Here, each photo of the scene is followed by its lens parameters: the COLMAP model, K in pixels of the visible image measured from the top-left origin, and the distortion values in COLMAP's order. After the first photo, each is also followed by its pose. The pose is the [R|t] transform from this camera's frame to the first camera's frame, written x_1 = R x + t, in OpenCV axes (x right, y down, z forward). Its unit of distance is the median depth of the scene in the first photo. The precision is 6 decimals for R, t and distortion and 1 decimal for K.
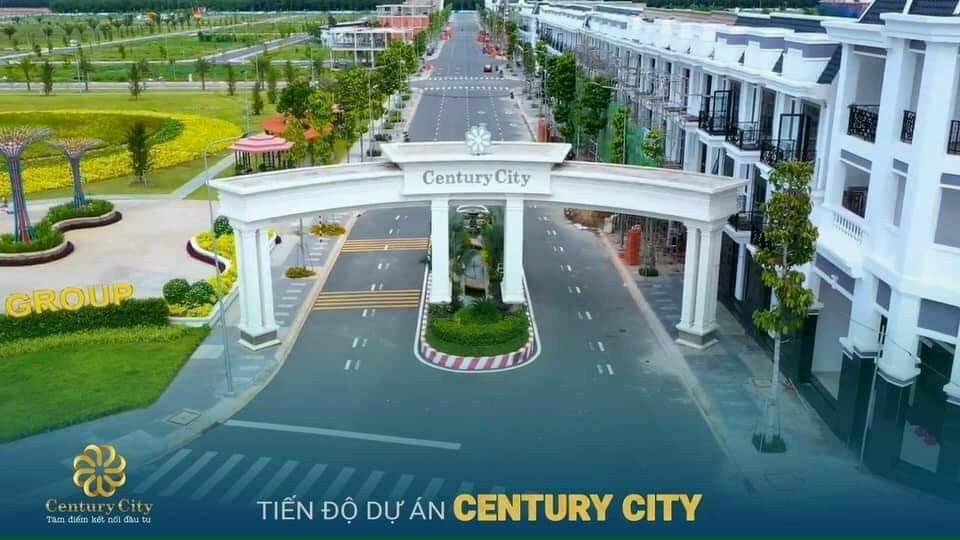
lens RADIAL K [[884.3, 0, 478.0], [0, 884.3, 269.5], [0, 0, 1]] dist [-0.010564, 0.000721]
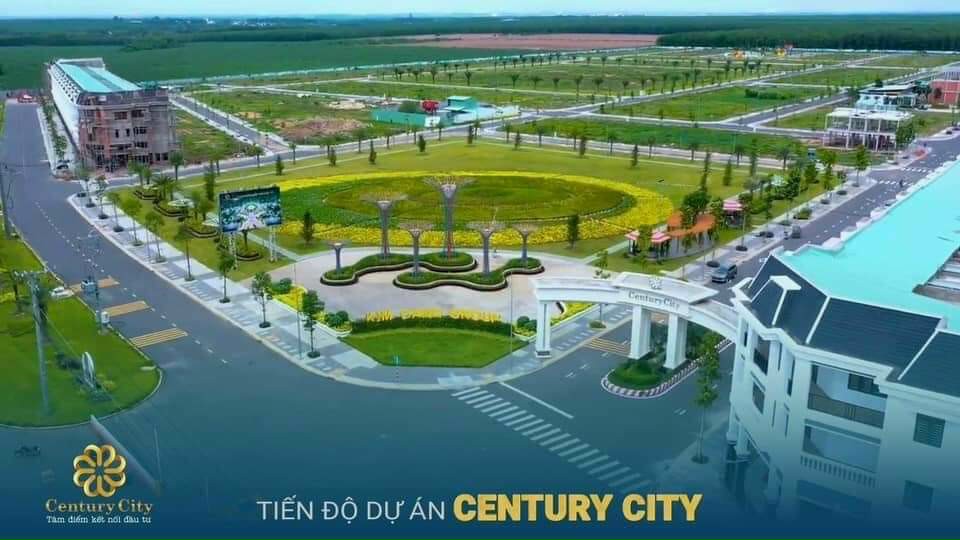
lens RADIAL K [[884.3, 0, 479.0], [0, 884.3, 269.9], [0, 0, 1]] dist [-0.010564, 0.000721]
pose [[0.790664, 0.191664, -0.581477, 0.810449], [-0.197812, 0.978771, 0.053644, -0.196768], [0.579414, 0.072609, 0.811793, -0.810844]]
